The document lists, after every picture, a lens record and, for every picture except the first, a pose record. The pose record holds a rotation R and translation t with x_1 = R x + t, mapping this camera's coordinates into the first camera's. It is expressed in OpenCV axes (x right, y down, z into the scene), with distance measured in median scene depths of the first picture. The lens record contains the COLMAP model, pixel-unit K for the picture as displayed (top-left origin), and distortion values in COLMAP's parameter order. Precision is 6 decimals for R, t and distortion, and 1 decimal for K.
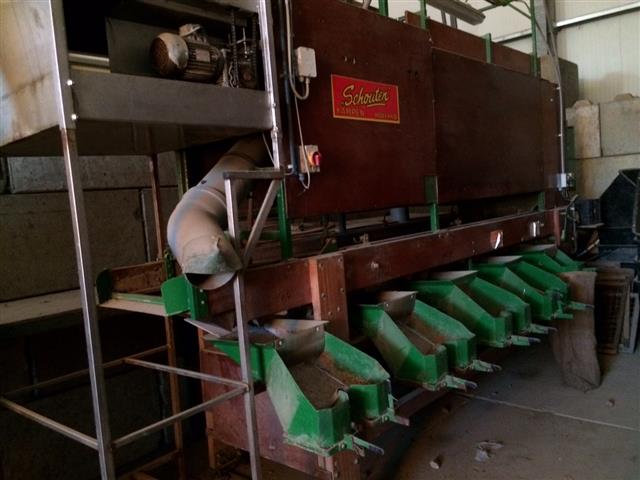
lens RADIAL K [[544.5, 0, 316.3], [0, 544.5, 238.3], [0, 0, 1]] dist [0.080442, -0.104038]
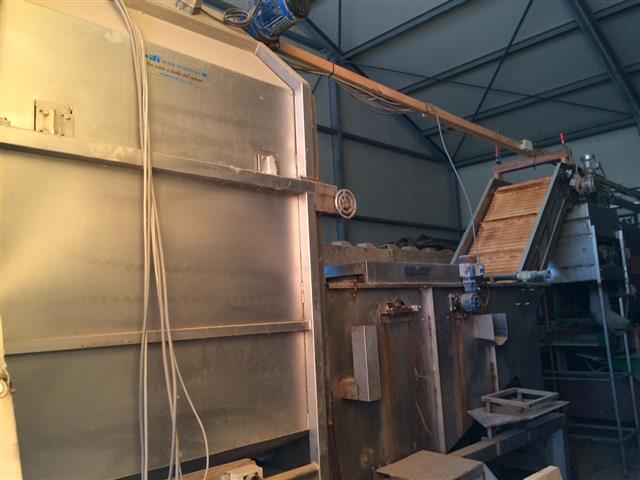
lens RADIAL K [[544.5, 0, 316.3], [0, 544.5, 238.3], [0, 0, 1]] dist [0.080442, -0.104038]
pose [[0.996860, 0.018318, -0.077041, -1.142381], [-0.033543, 0.978963, -0.201261, 0.168522], [0.071734, 0.203213, 0.976503, -1.494783]]
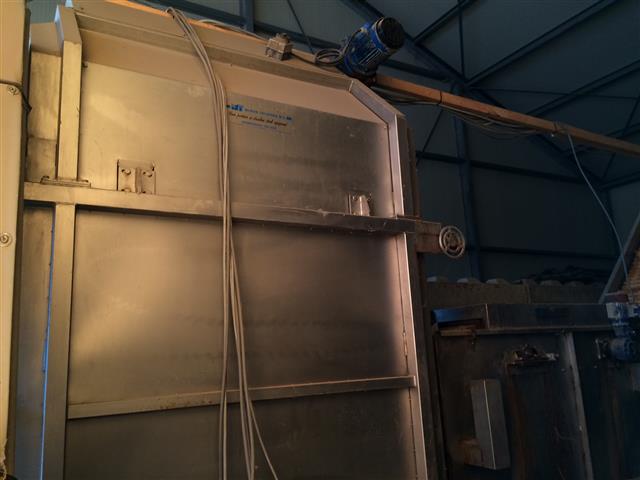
lens RADIAL K [[544.5, 0, 316.3], [0, 544.5, 238.3], [0, 0, 1]] dist [0.080442, -0.104038]
pose [[0.947057, -0.037263, -0.318895, -1.093850], [-0.047410, 0.966122, -0.253693, 0.137680], [0.317545, 0.255381, 0.913206, -1.423426]]
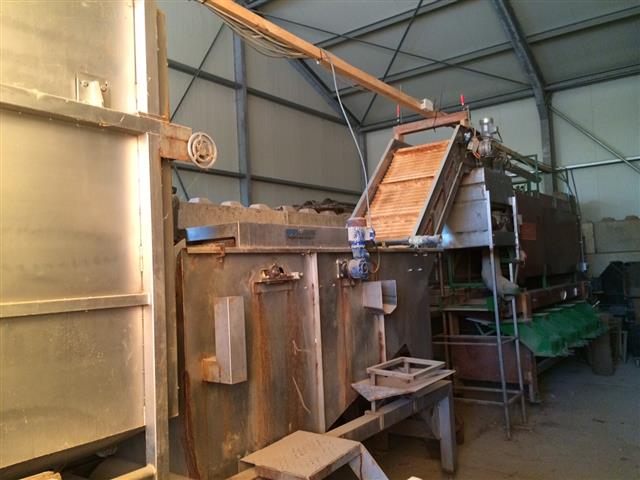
lens RADIAL K [[544.5, 0, 316.3], [0, 544.5, 238.3], [0, 0, 1]] dist [0.080442, -0.104038]
pose [[0.996116, 0.035105, 0.080744, -1.062526], [-0.023442, 0.989716, -0.141109, 0.147003], [-0.084867, 0.138668, 0.986696, -1.341833]]
